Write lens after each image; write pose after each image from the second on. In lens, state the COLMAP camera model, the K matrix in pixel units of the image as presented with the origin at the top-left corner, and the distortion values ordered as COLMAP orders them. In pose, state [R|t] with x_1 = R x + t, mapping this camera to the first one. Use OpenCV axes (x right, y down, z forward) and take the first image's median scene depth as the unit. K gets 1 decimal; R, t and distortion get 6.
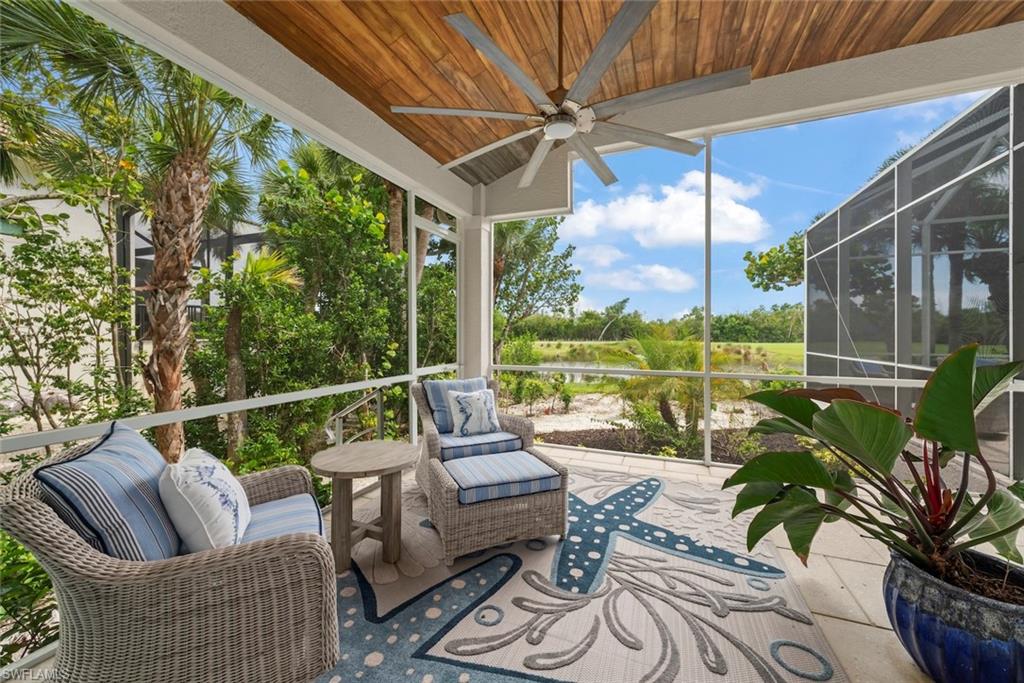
lens RADIAL K [[369.7, 0, 519.5], [0, 369.7, 333.6], [0, 0, 1]] dist [0.001631, 0.000448]
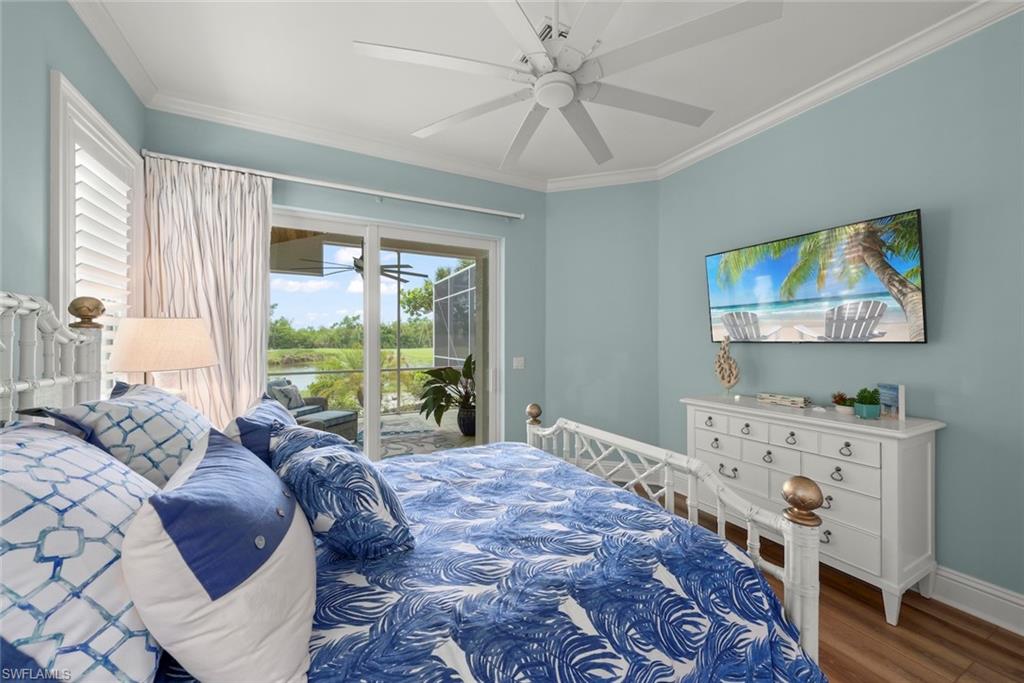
lens RADIAL K [[386.7, 0, 495.4], [0, 386.7, 337.9], [0, 0, 1]] dist [-0.003508, 0.001056]
pose [[0.675955, -0.000339, 0.736943, -0.178505], [0.004847, 0.999980, -0.003986, -0.012736], [-0.736927, 0.006266, 0.675943, -0.211107]]
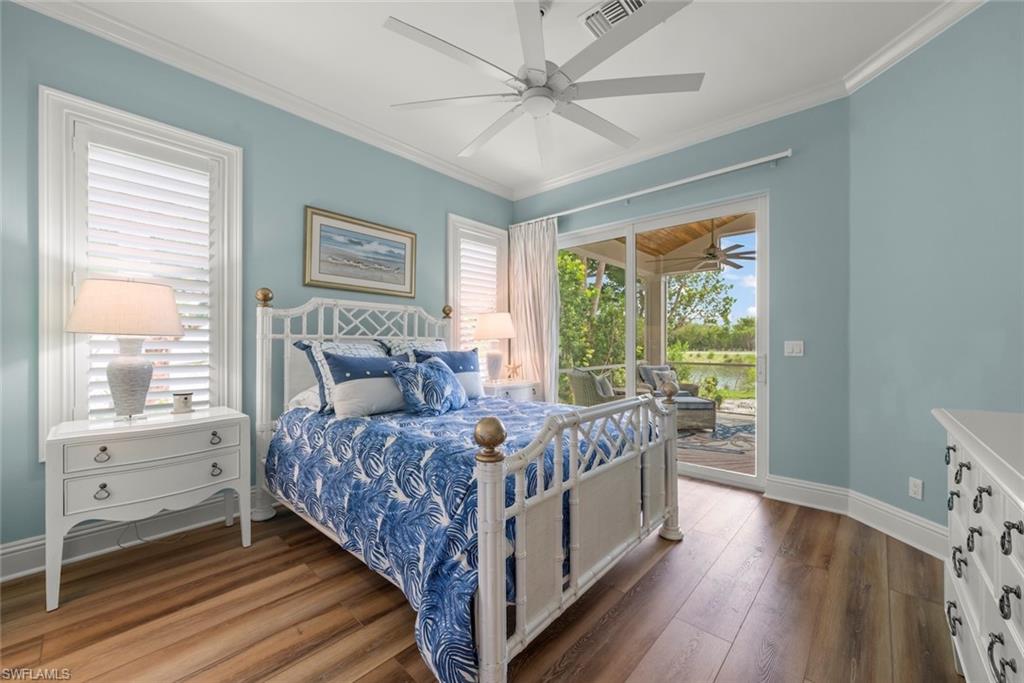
lens RADIAL K [[386.7, 0, 510.4], [0, 386.7, 342.4], [0, 0, 1]] dist [-0.003508, 0.001056]
pose [[0.931851, -0.002604, -0.362833, -0.032597], [0.001566, 0.999994, -0.003157, 0.001401], [0.362839, 0.002374, 0.931849, -0.283942]]
